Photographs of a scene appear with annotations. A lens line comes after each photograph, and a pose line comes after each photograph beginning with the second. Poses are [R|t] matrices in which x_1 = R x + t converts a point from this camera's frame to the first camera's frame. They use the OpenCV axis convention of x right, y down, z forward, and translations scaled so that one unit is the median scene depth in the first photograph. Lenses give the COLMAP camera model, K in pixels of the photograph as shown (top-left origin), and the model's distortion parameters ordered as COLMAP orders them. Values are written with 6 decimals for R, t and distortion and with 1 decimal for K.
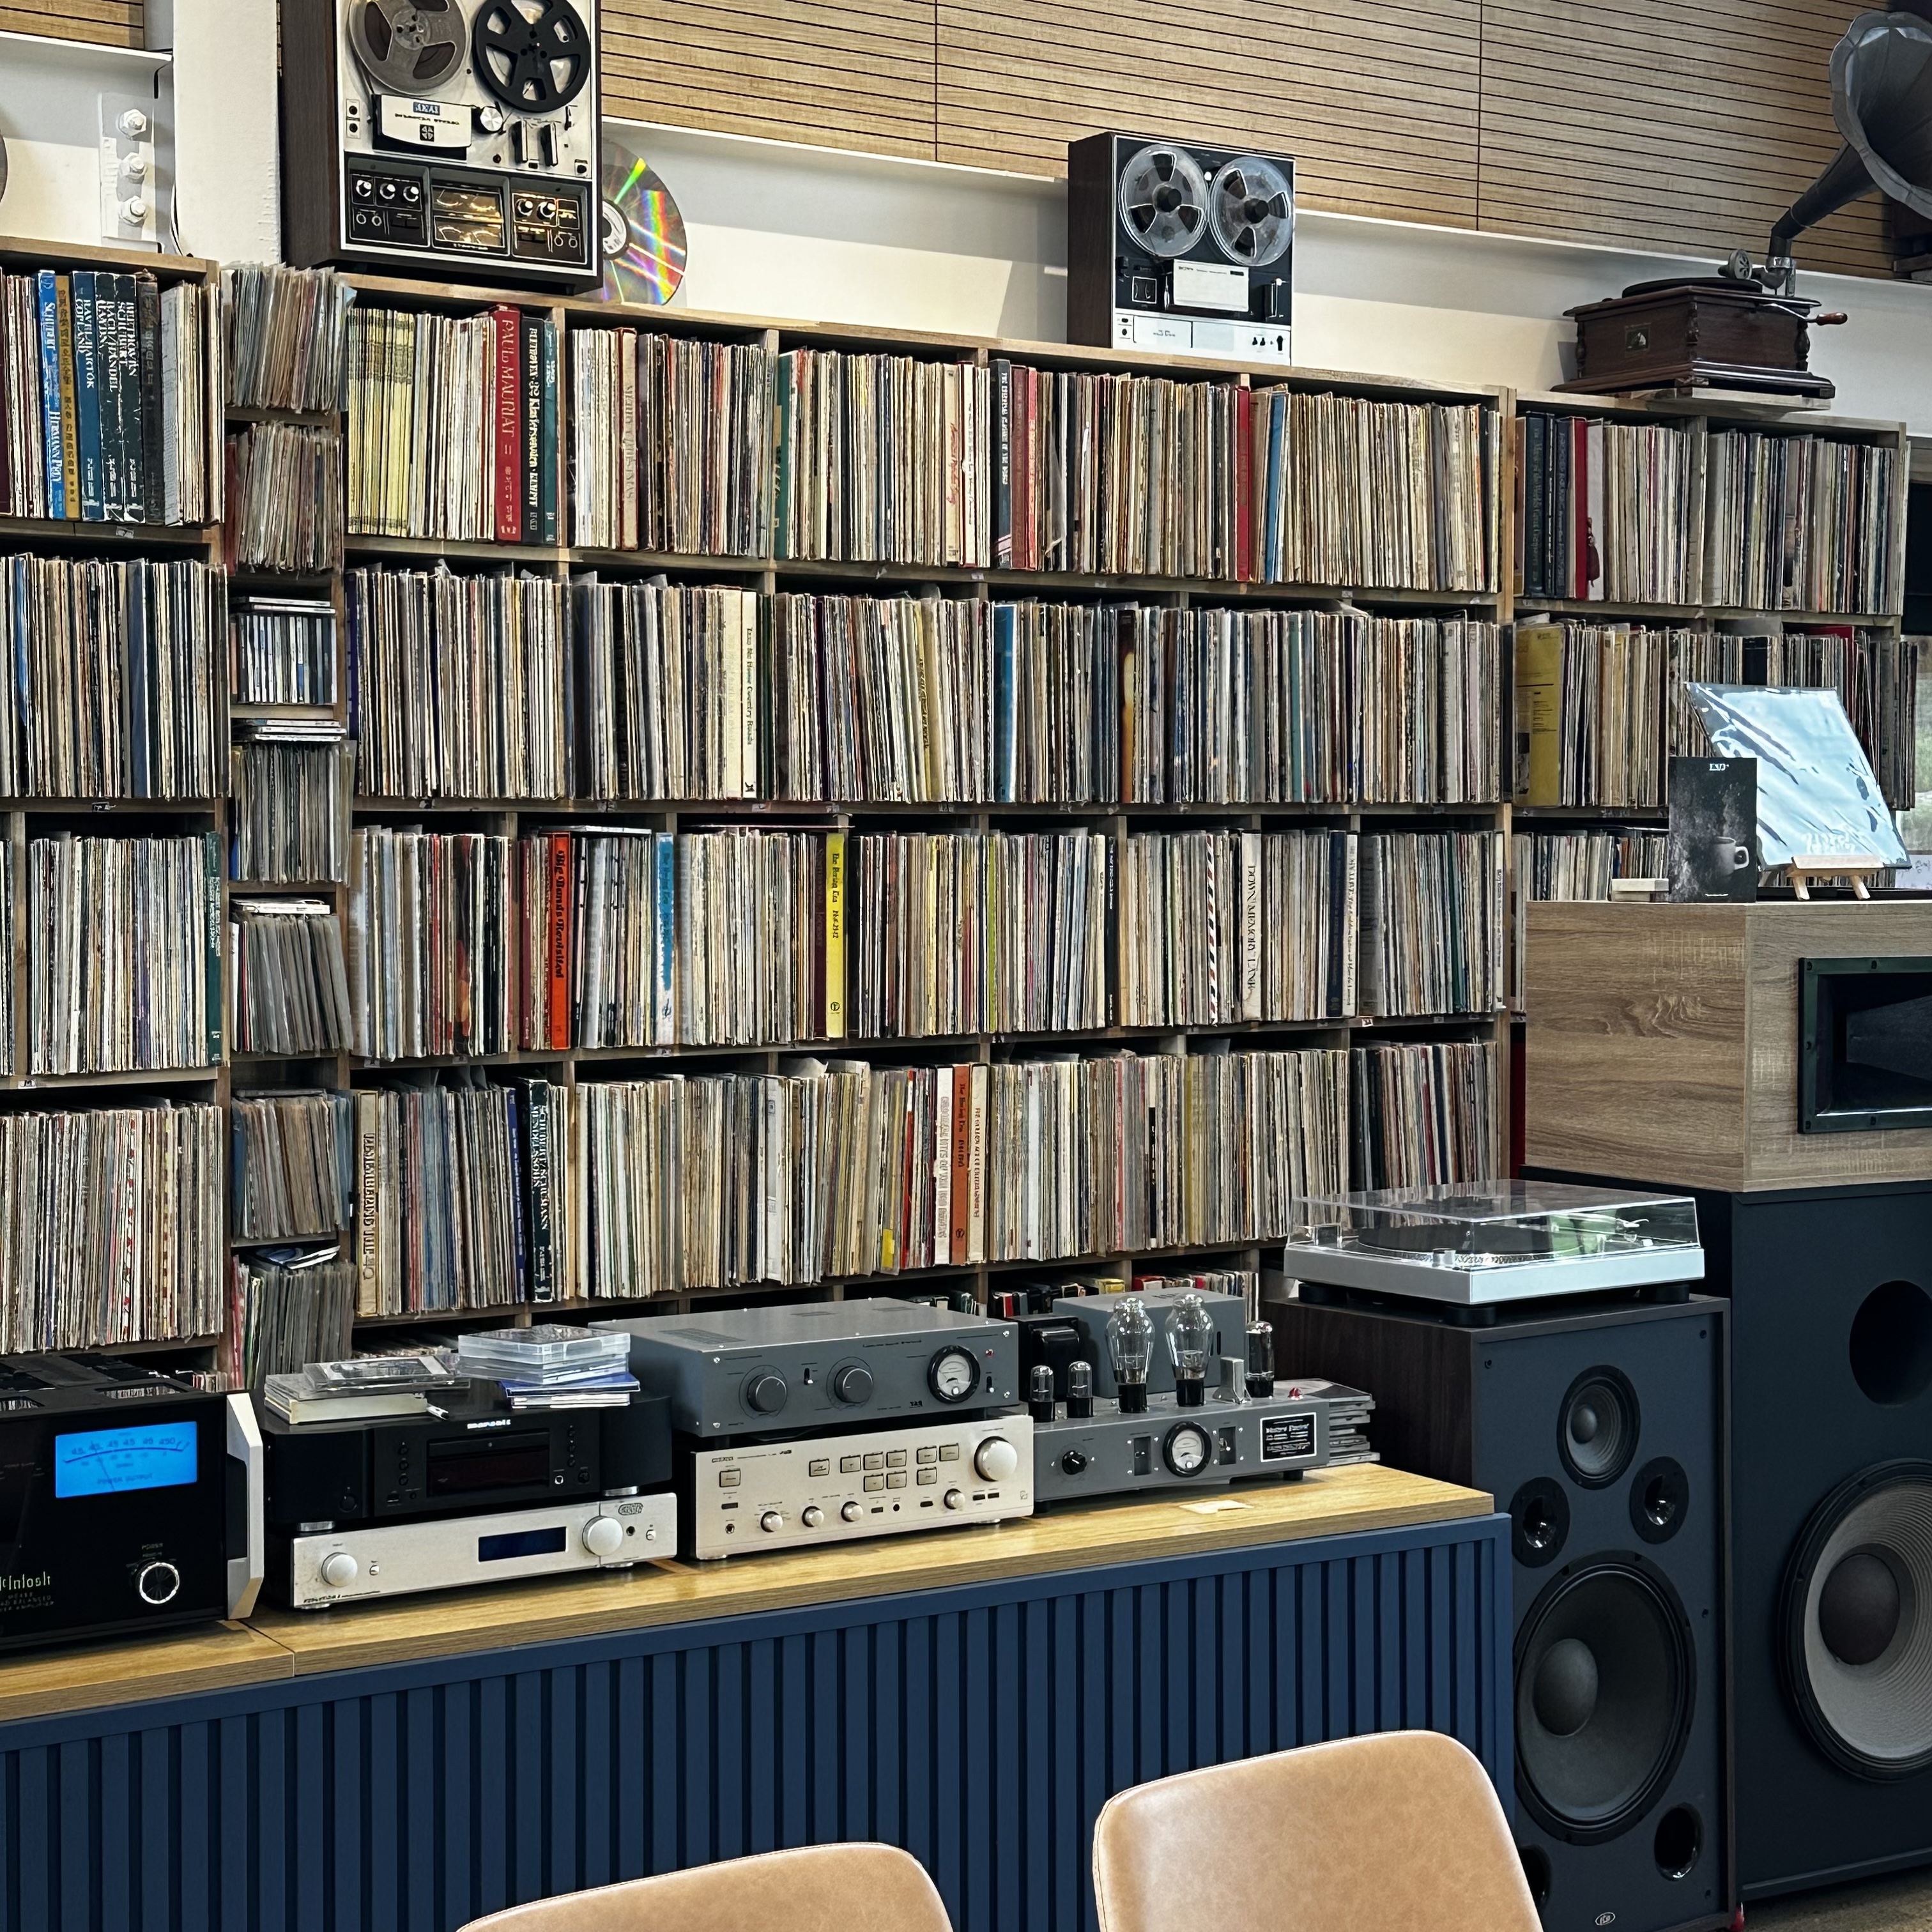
lens RADIAL K [[3250.7, 0, 937.3], [0, 3250.7, 967.5], [0, 0, 1]] dist [0.141127, 0.058008]
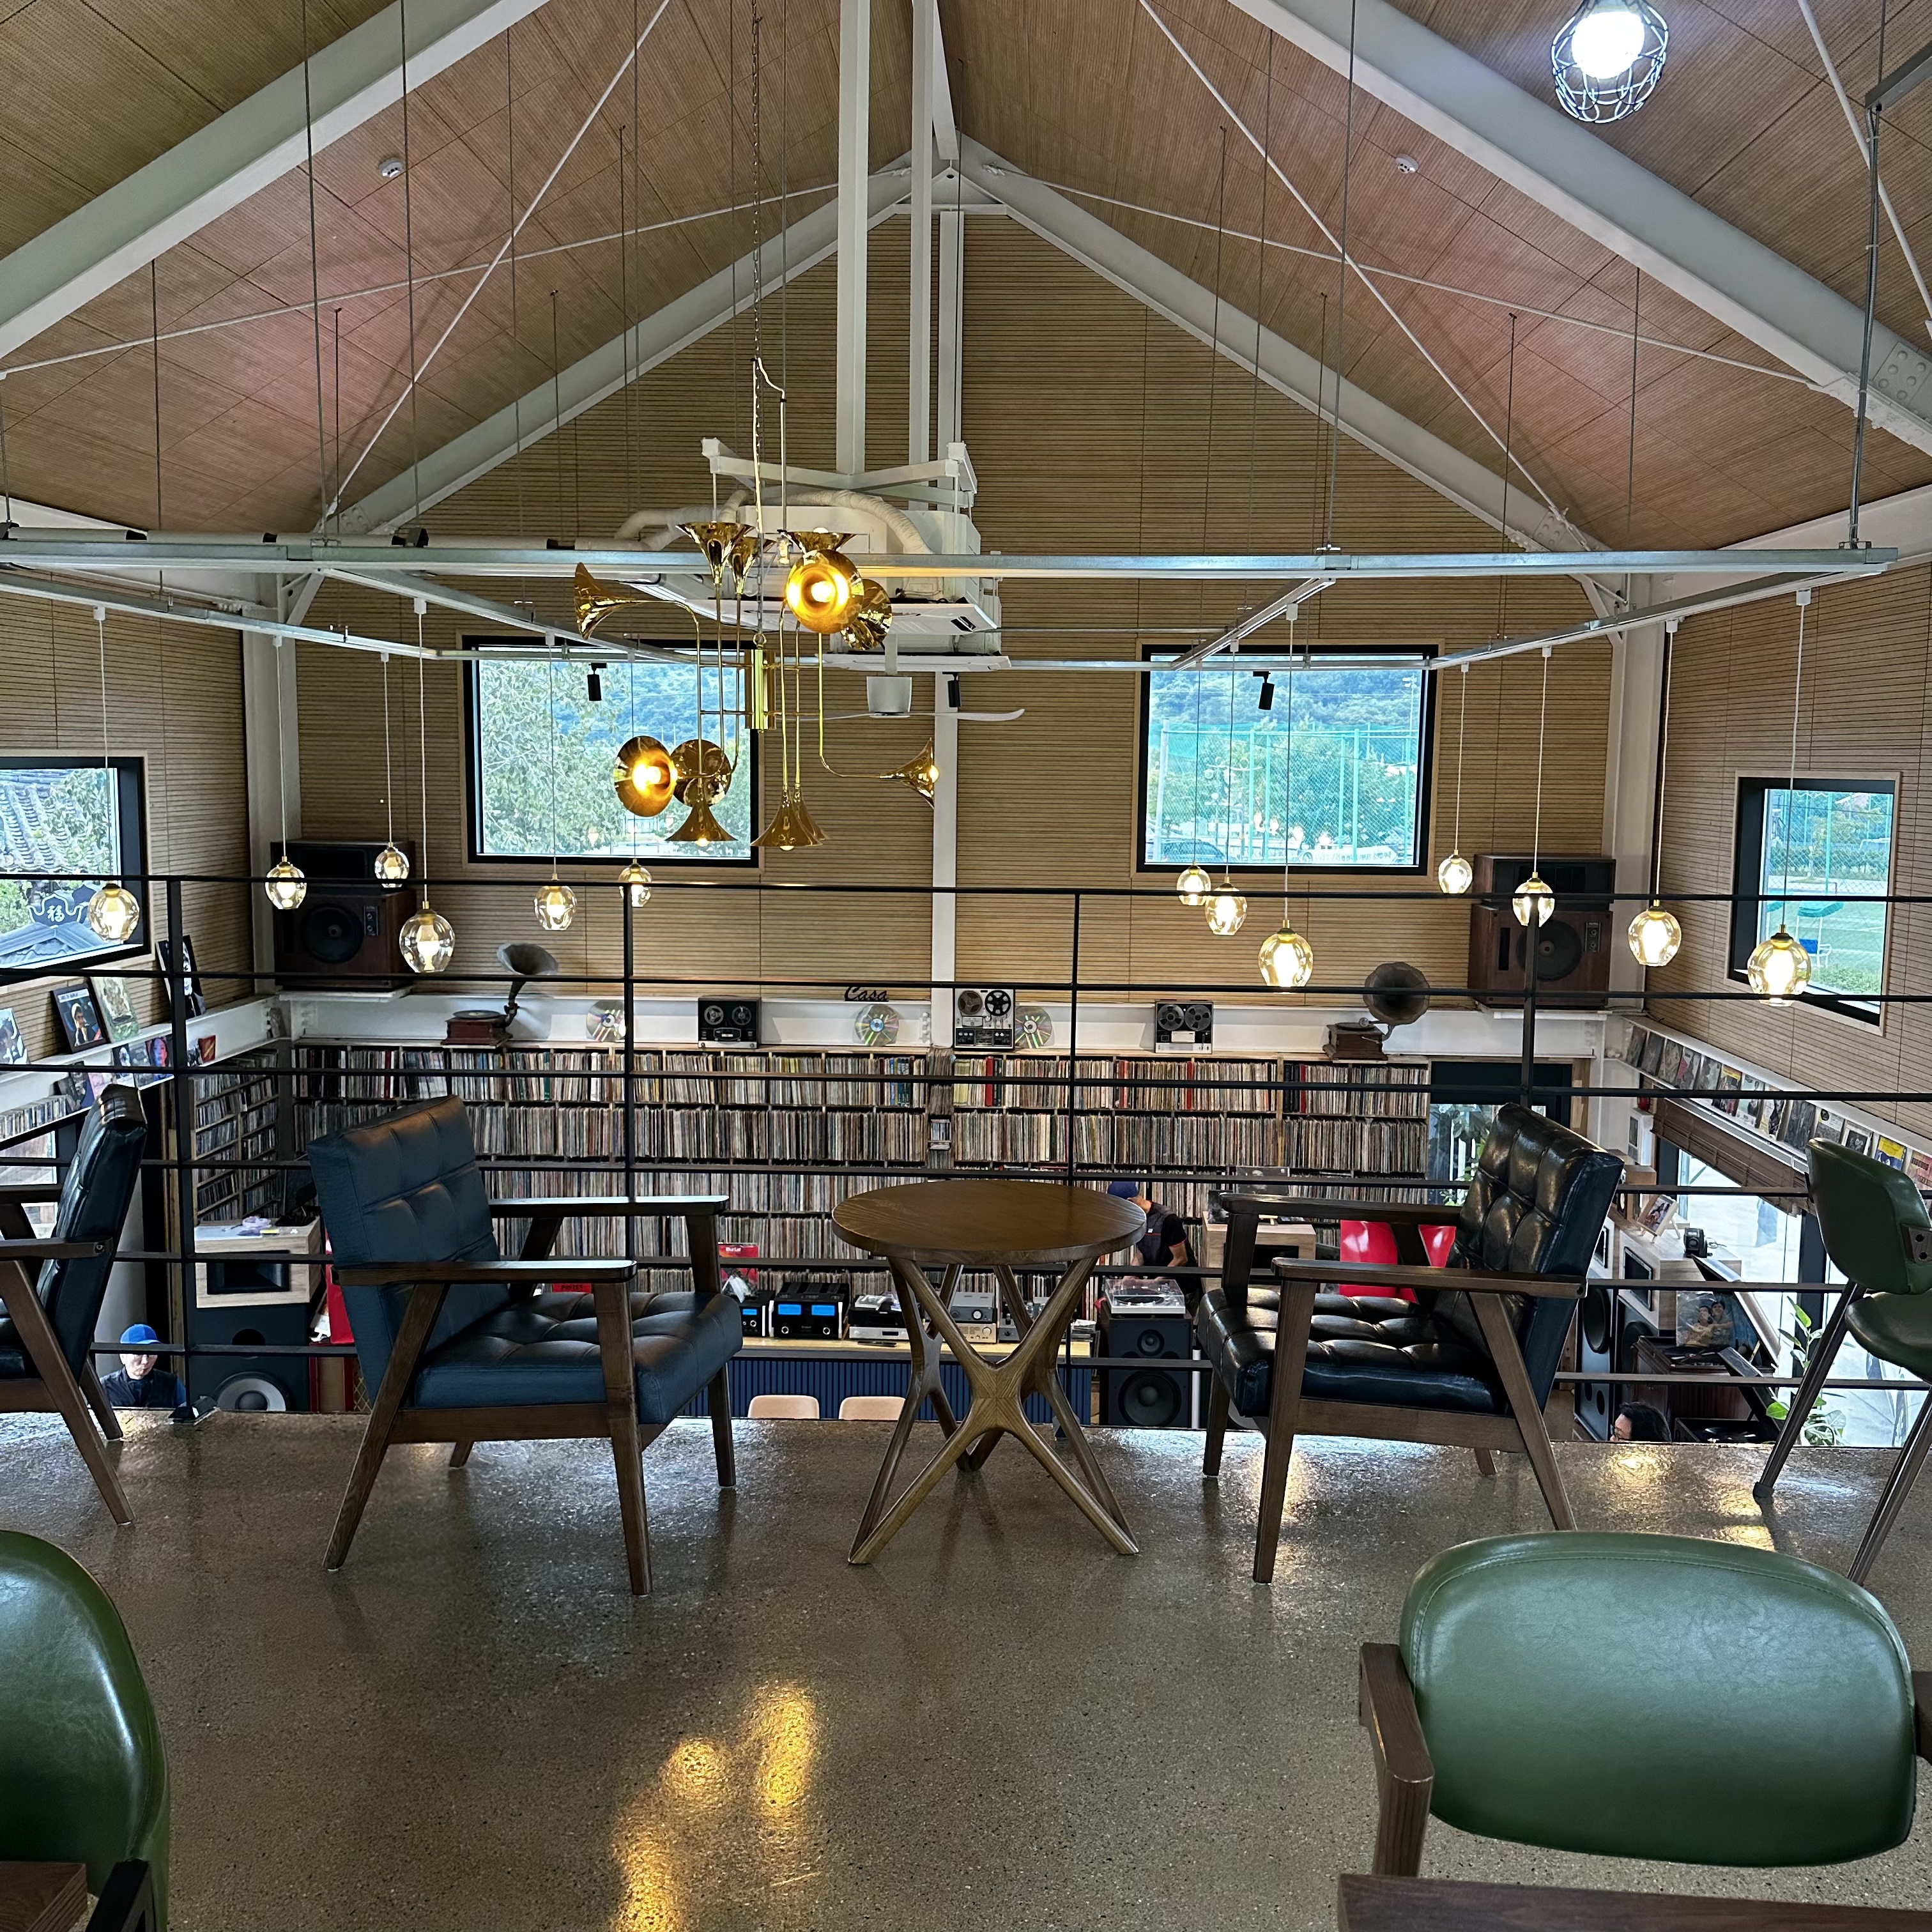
lens RADIAL K [[1762.8, 0, 961.8], [0, 1762.8, 946.7], [0, 0, 1]] dist [0.198362, -0.433053]
pose [[0.819875, 0.069797, -0.568272, 1.246667], [-0.030151, 0.996428, 0.078885, -0.551062], [0.571748, -0.047542, 0.819051, -1.075428]]
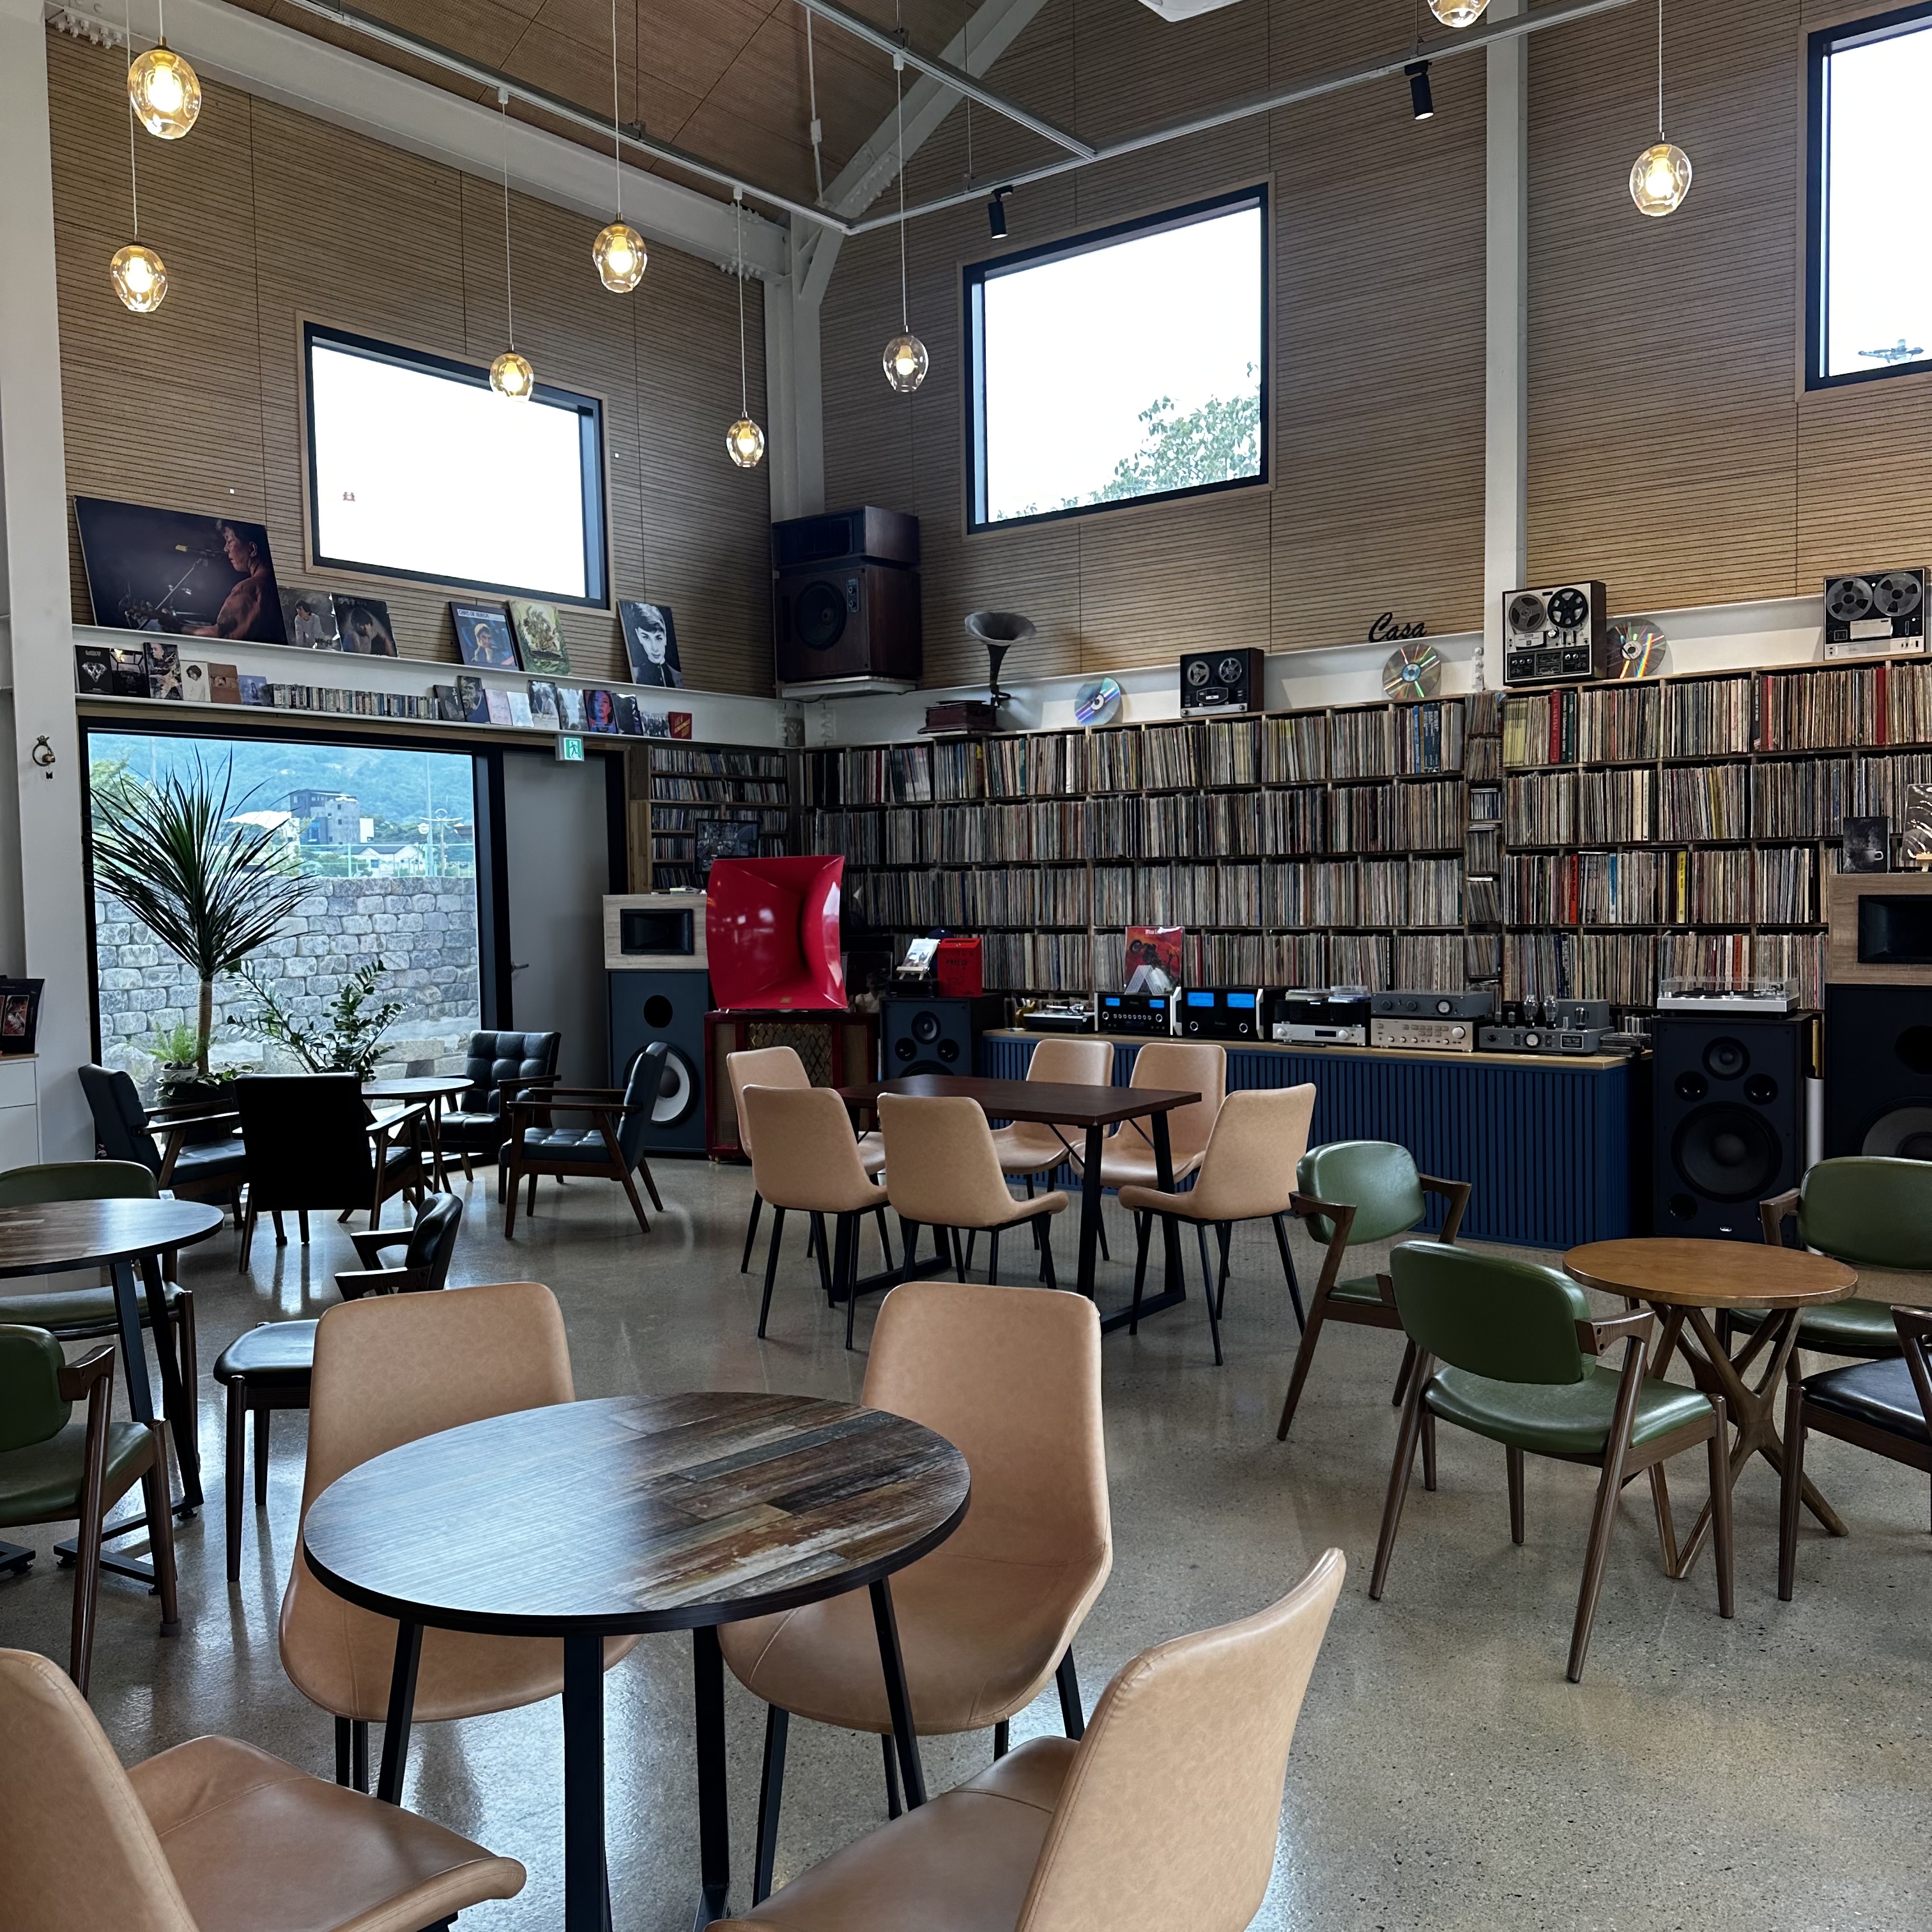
lens RADIAL K [[1762.8, 0, 961.8], [0, 1762.8, 946.7], [0, 0, 1]] dist [0.198362, -0.433053]
pose [[0.346943, 0.029927, -0.937409, 1.299403], [-0.014623, 0.999542, 0.026499, 0.010299], [0.937772, 0.004514, 0.347222, -0.148317]]
